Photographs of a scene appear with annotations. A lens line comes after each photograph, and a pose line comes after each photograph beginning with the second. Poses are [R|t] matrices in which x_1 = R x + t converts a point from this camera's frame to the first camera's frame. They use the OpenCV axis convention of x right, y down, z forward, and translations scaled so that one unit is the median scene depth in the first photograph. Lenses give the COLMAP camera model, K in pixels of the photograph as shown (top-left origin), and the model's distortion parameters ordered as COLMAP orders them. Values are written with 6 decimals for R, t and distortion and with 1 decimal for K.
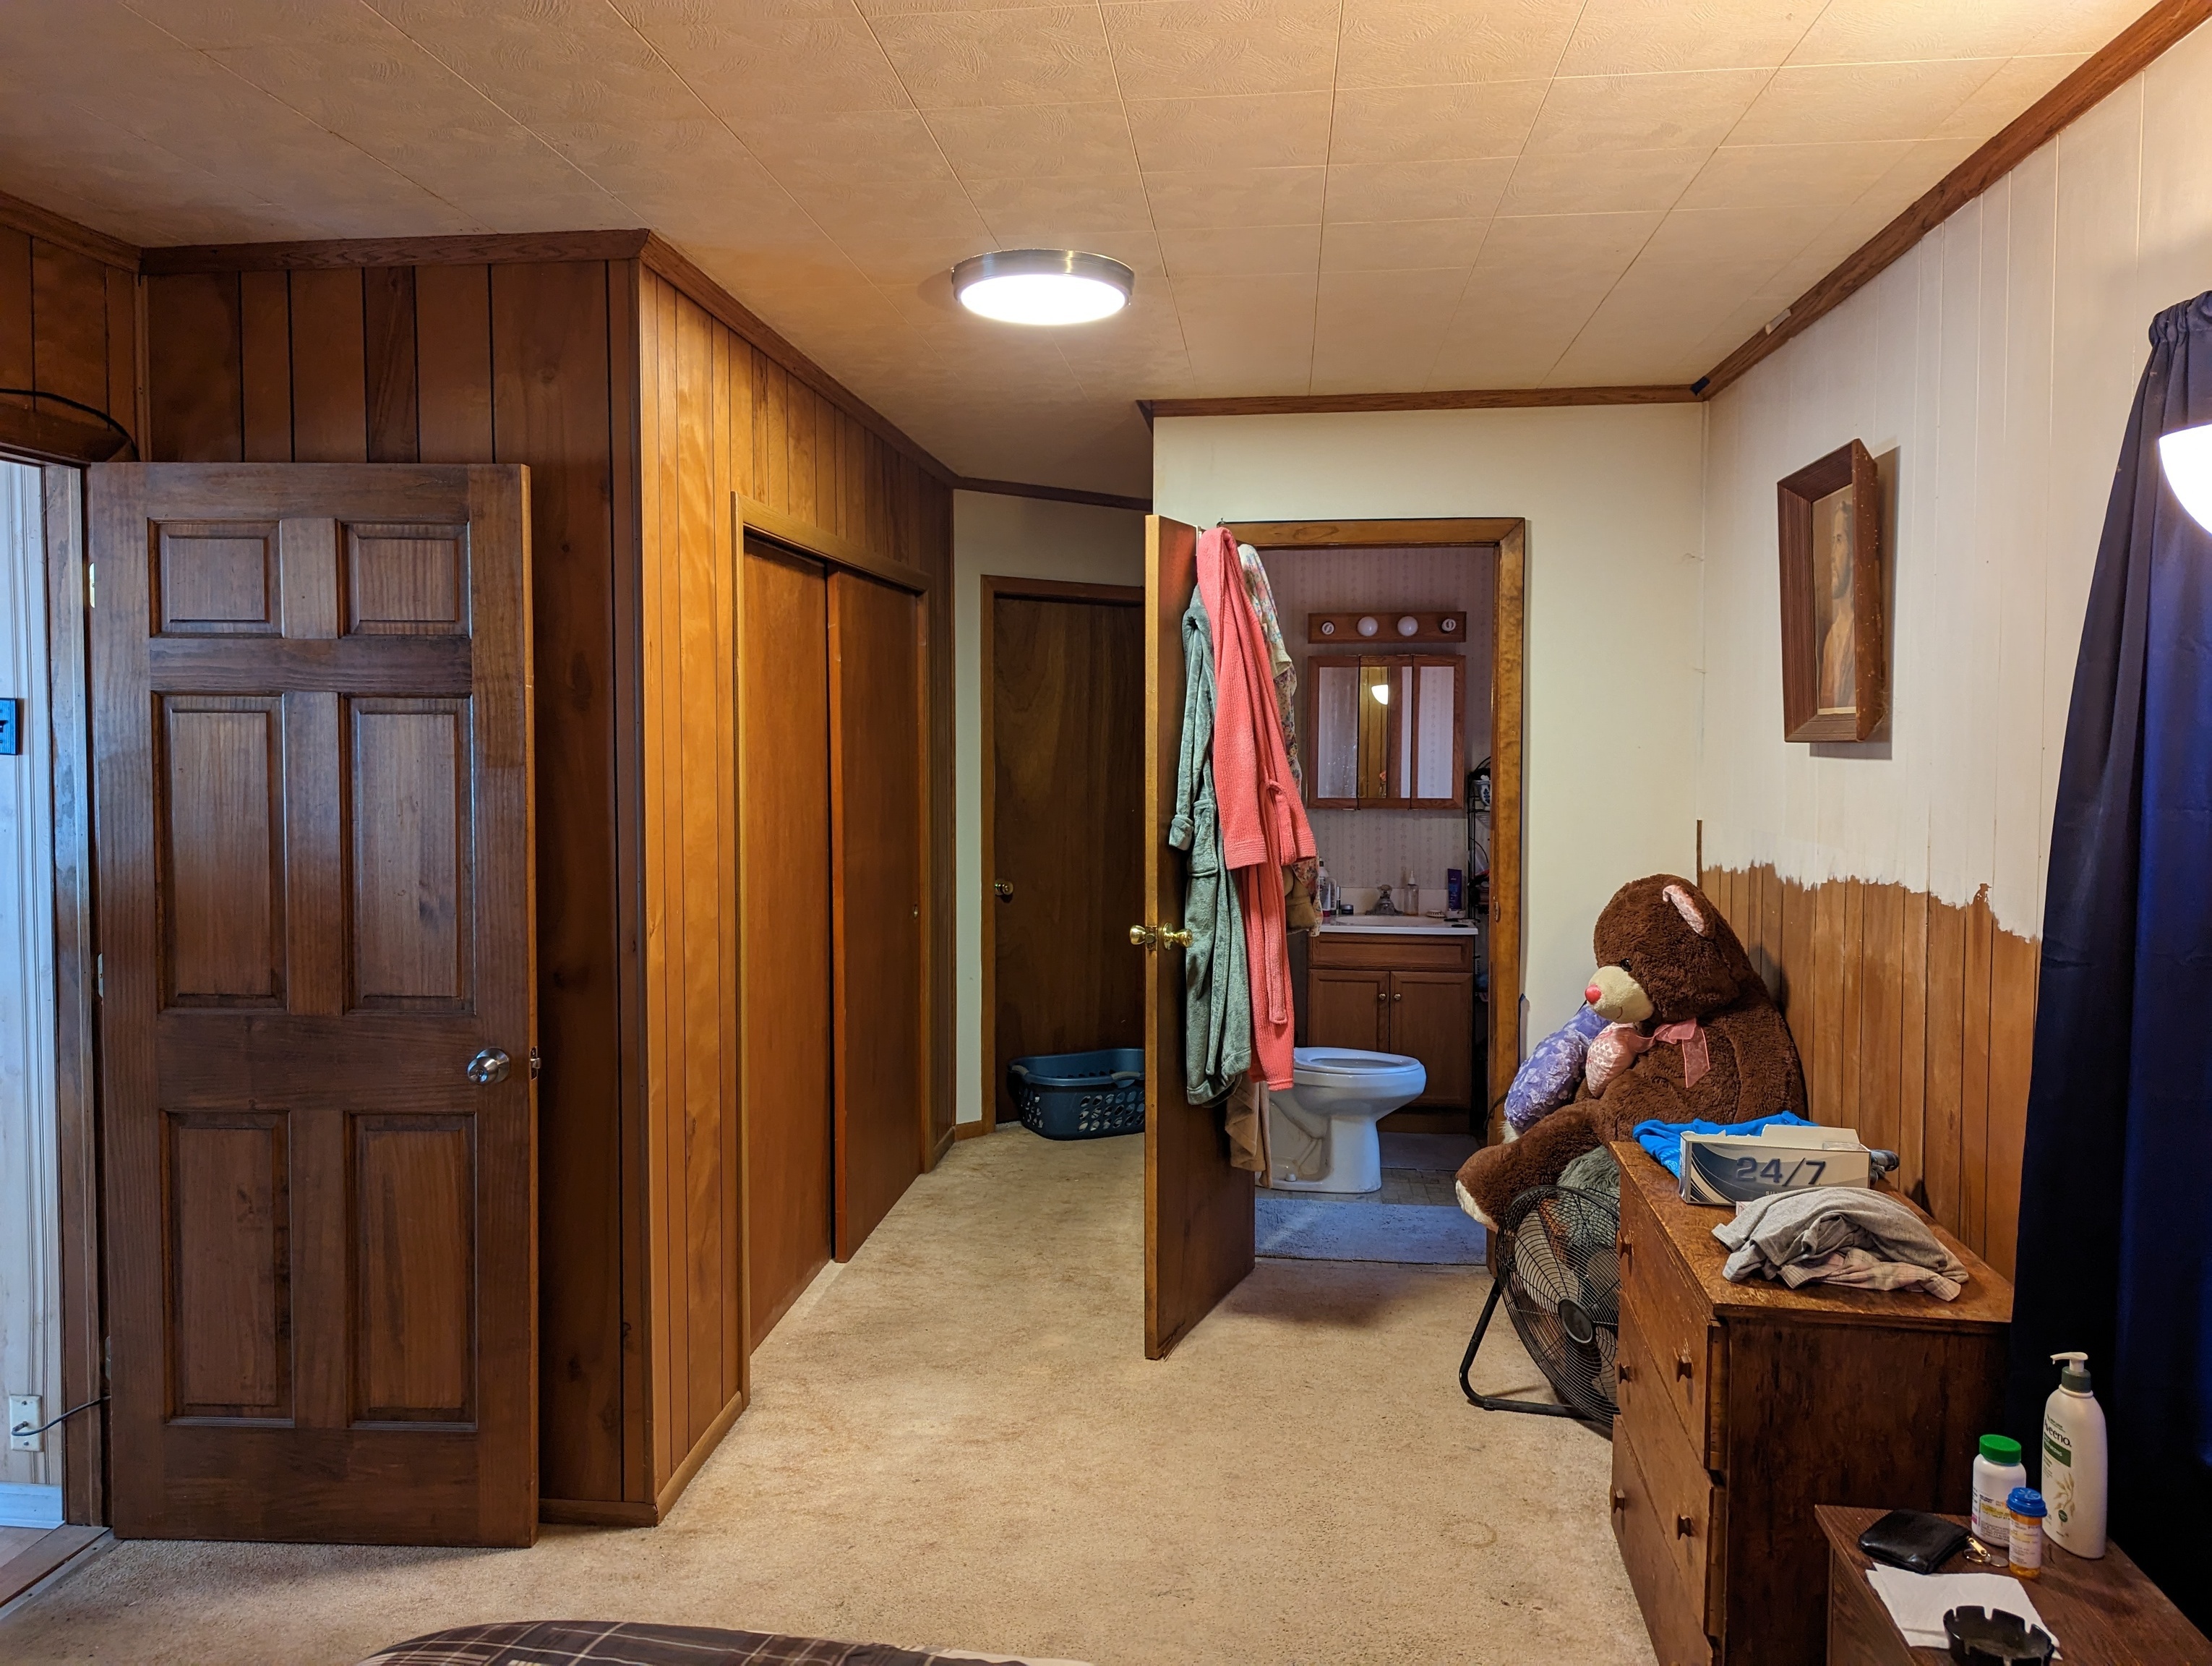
lens RADIAL K [[1577.2, 0, 1102.7], [0, 1577.2, 824.0], [0, 0, 1]] dist [0.037100, -0.011841]
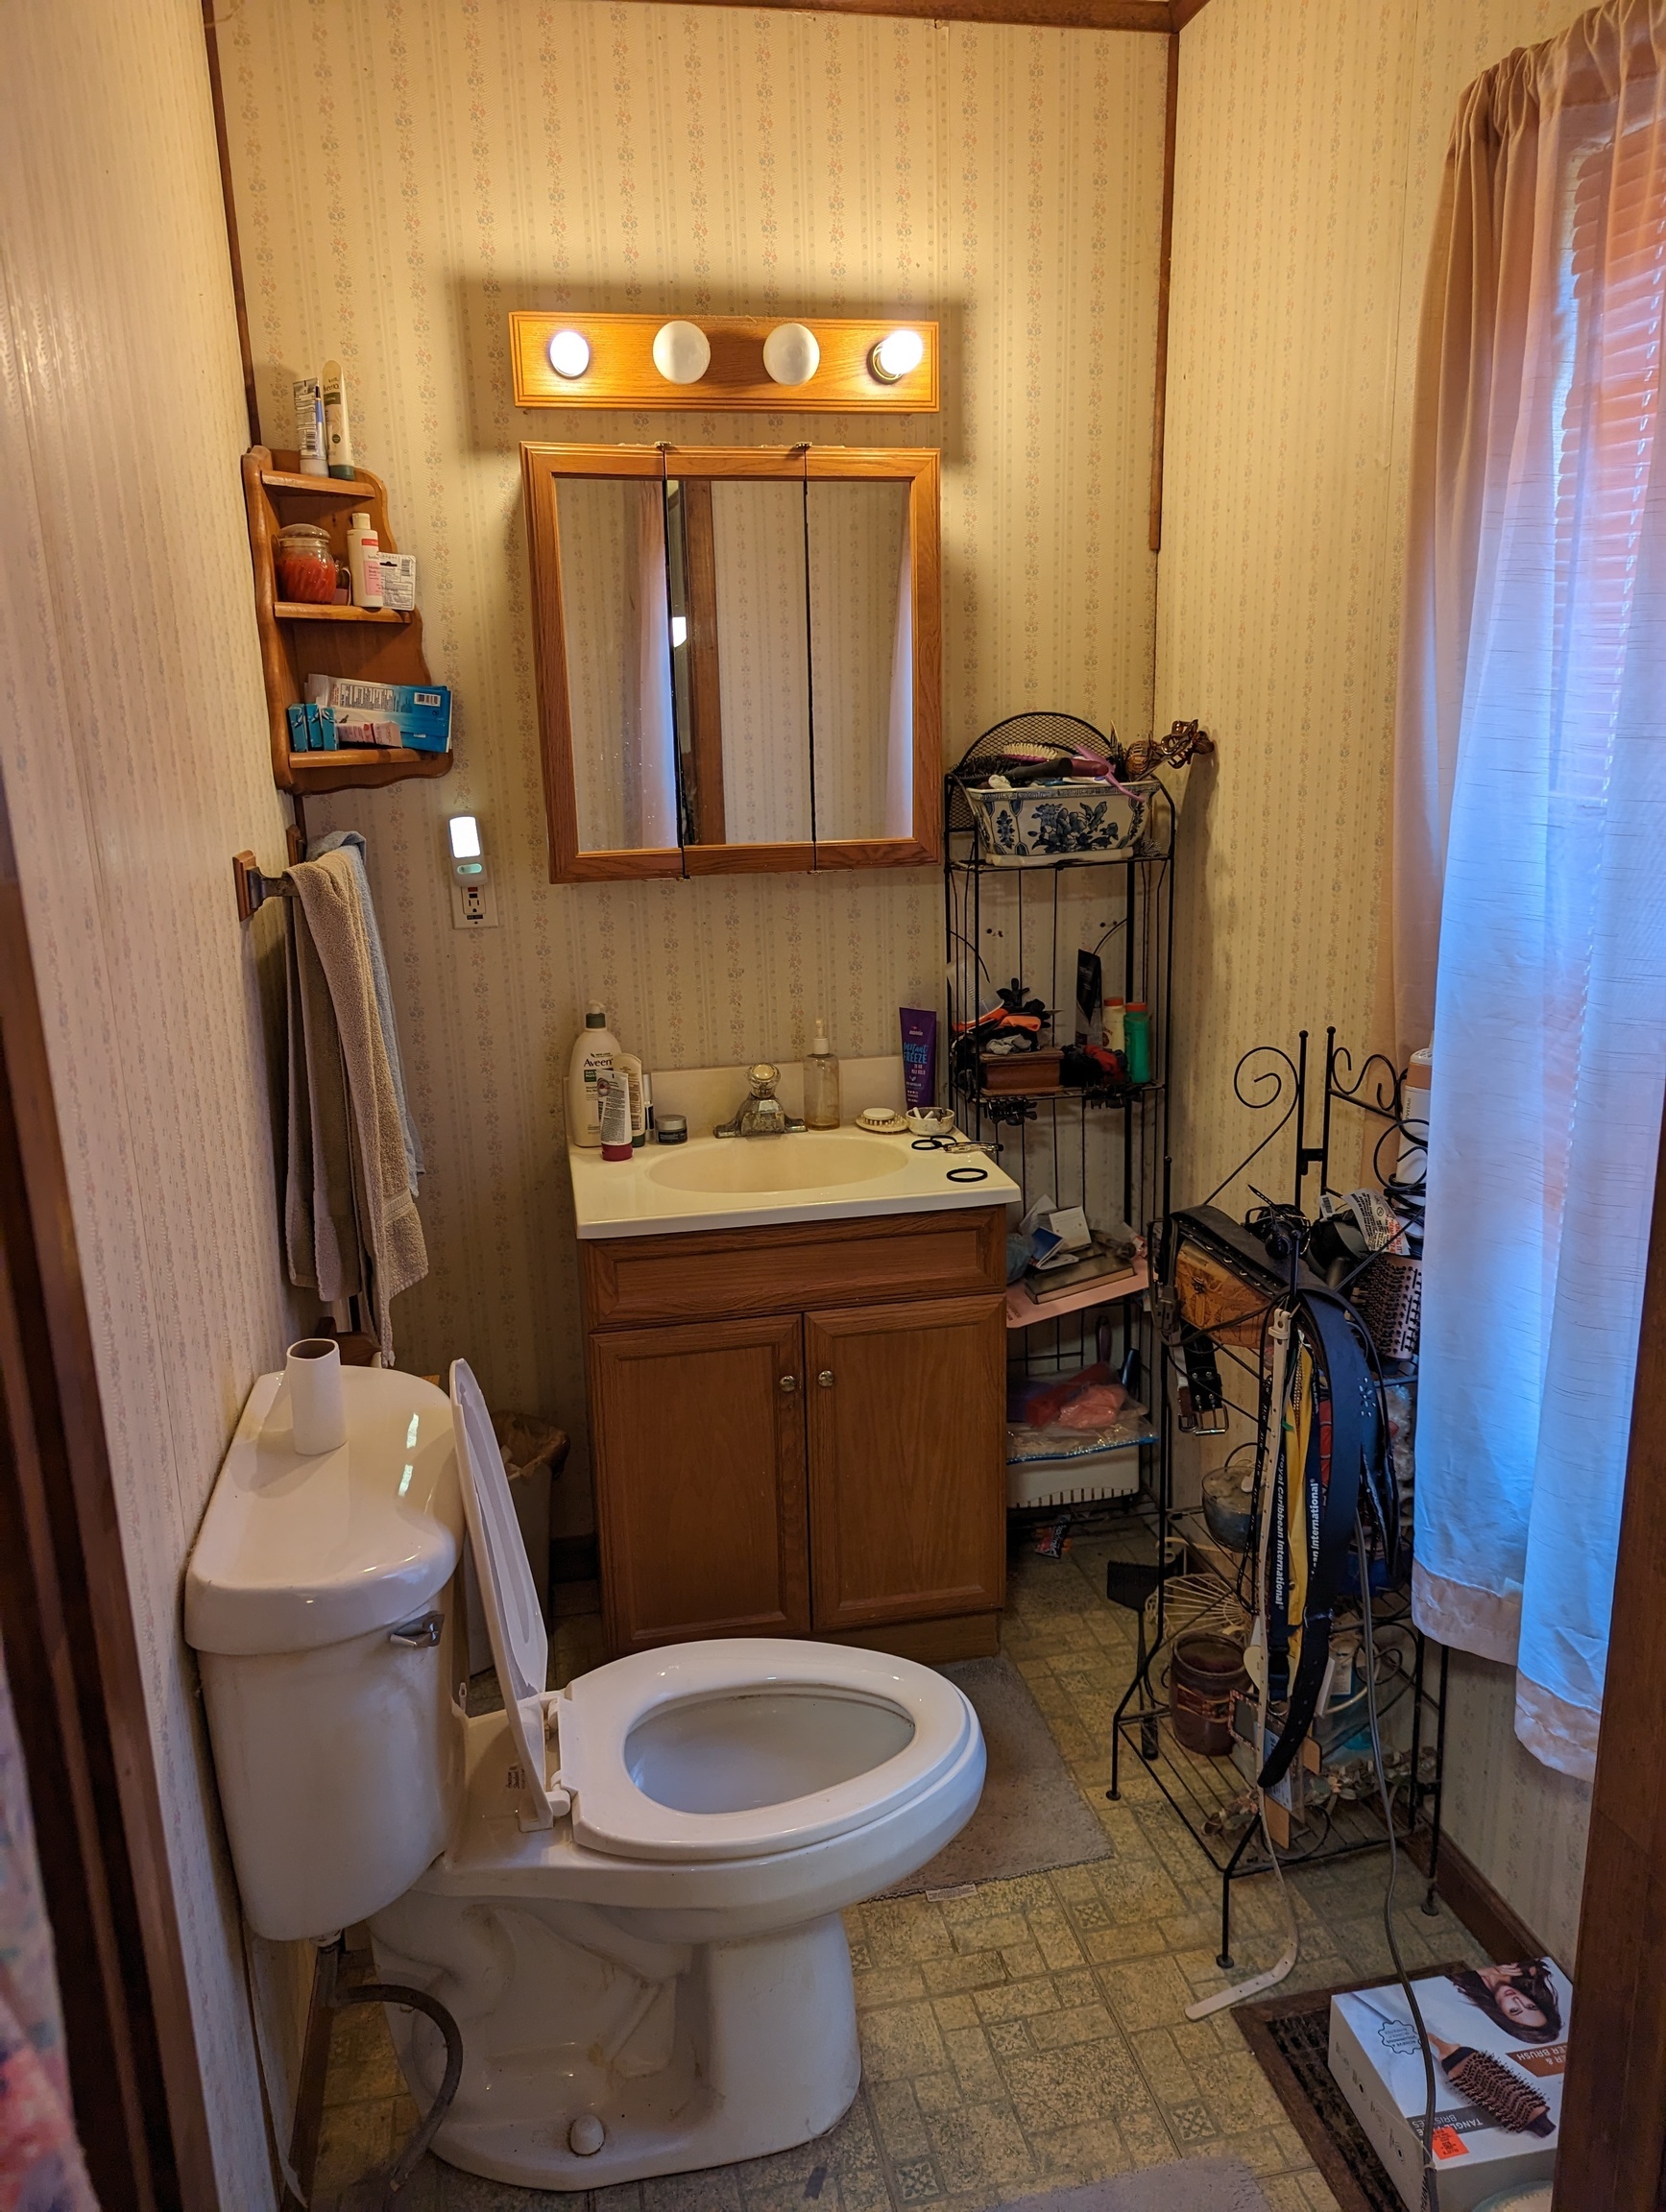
lens RADIAL K [[1577.1, 0, 830.3], [0, 1577.1, 1105.7], [0, 0, 1]] dist [0.037100, -0.011841]
pose [[0.953502, -0.097351, 0.285229, 0.079916], [0.039359, 0.978511, 0.202401, -0.031845], [-0.298804, -0.181764, 0.936845, 0.615333]]
